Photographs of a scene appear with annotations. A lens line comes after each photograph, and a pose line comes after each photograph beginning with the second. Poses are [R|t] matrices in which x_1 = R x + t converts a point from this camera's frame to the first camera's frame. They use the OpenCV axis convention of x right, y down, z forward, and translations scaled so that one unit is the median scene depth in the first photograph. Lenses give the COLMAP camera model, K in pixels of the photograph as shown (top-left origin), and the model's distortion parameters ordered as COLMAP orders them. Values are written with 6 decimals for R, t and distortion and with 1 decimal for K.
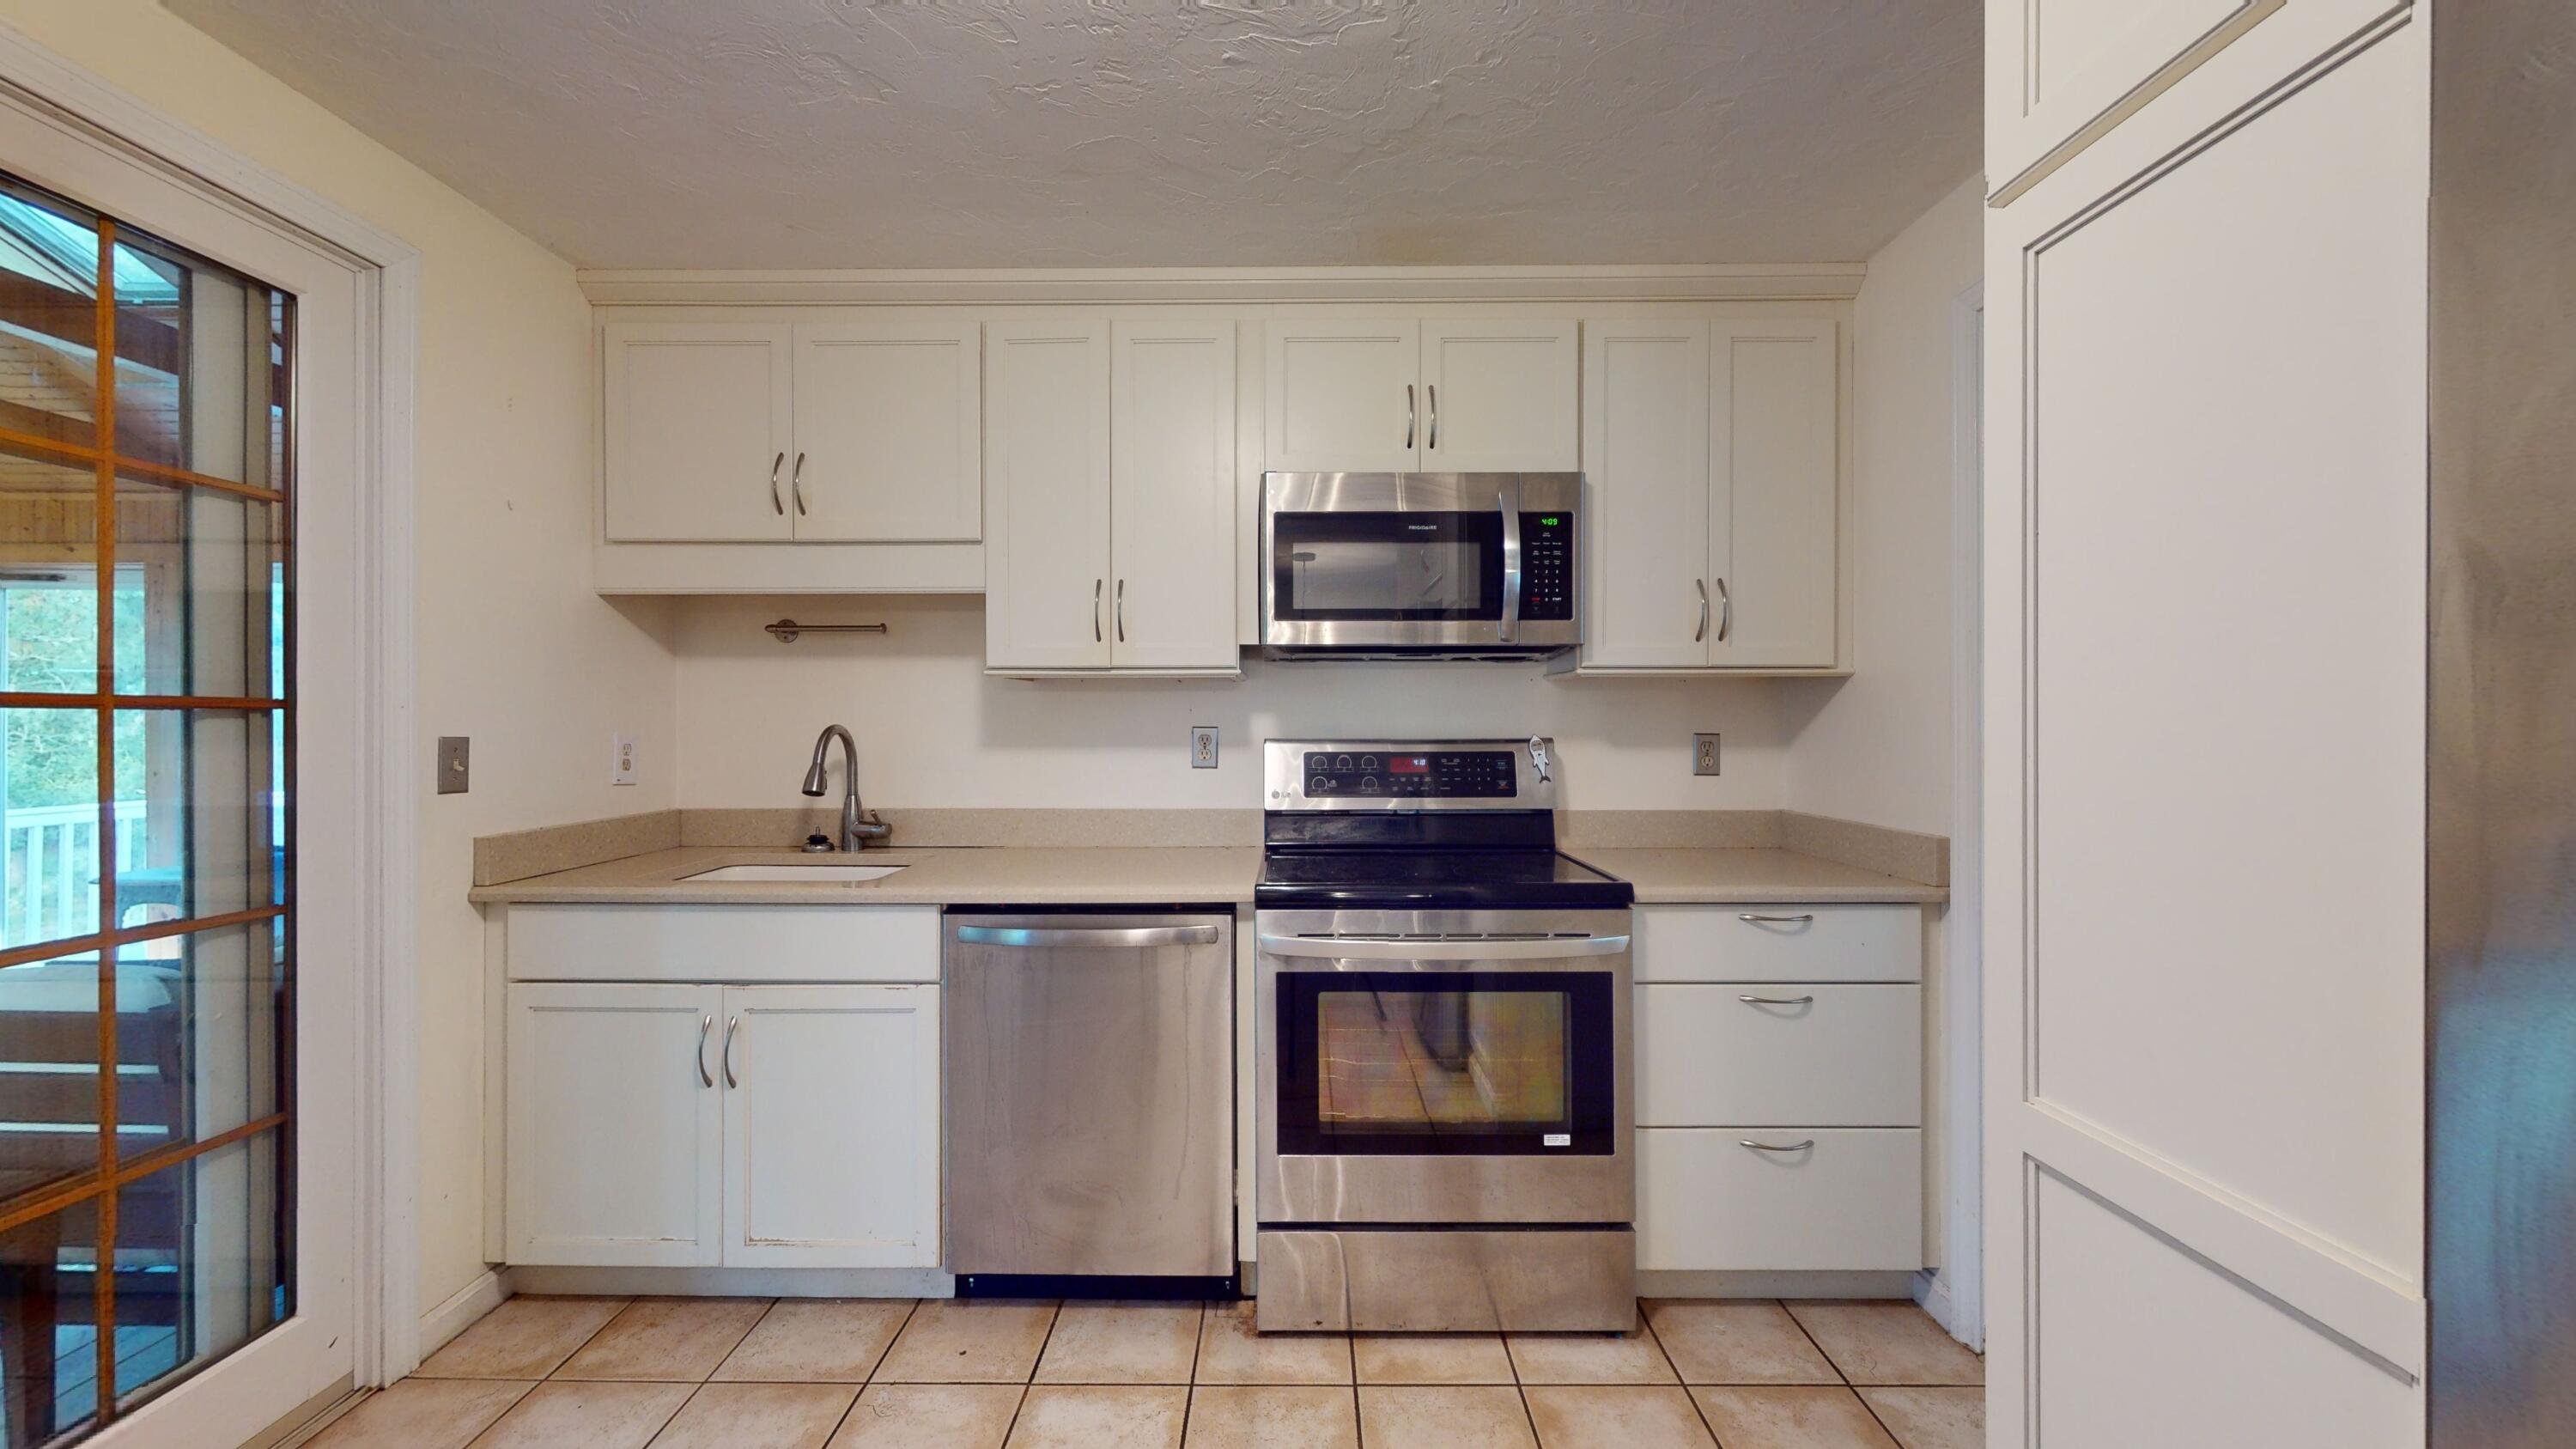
lens RADIAL K [[932.7, 0, 1288.0], [0, 932.7, 724.5], [0, 0, 1]] dist [-0.000509, -0.000074]
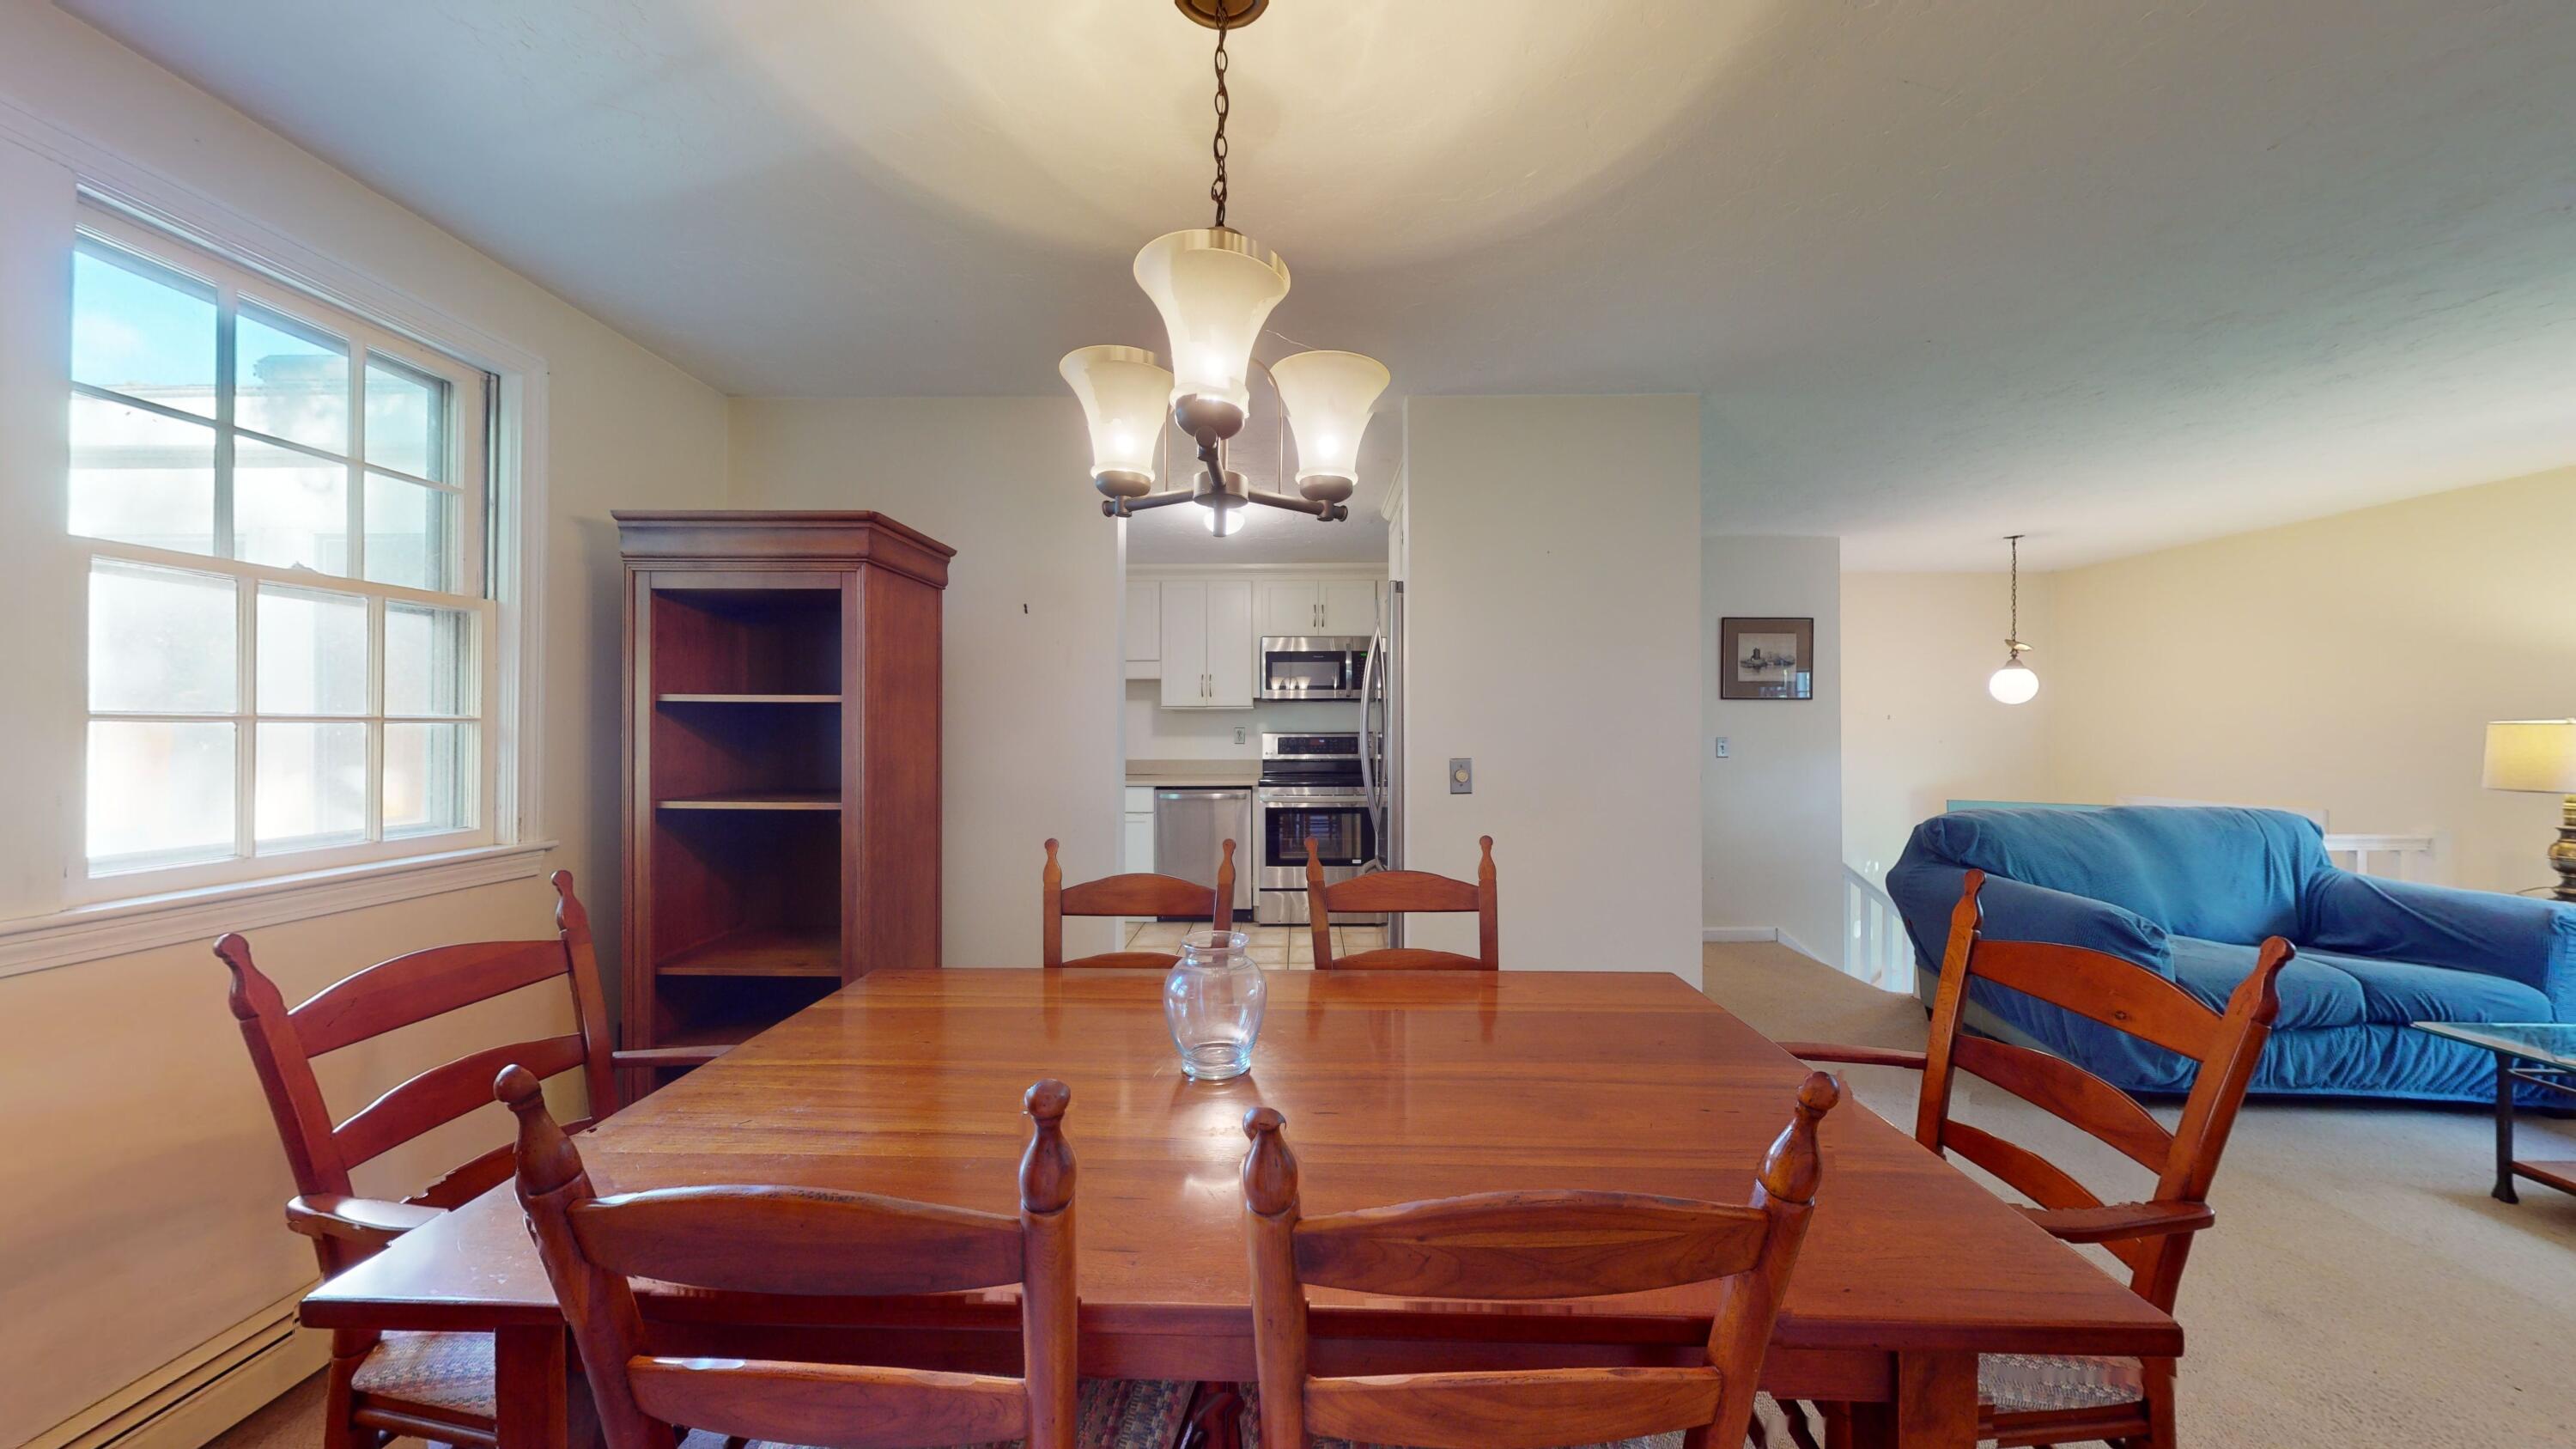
lens RADIAL K [[932.7, 0, 1288.0], [0, 932.7, 724.5], [0, 0, 1]] dist [-0.000509, -0.000074]
pose [[0.999812, -0.003495, -0.019064, 0.103818], [0.003337, 0.999960, -0.008298, 0.016822], [0.019092, 0.008233, 0.999784, -1.754256]]
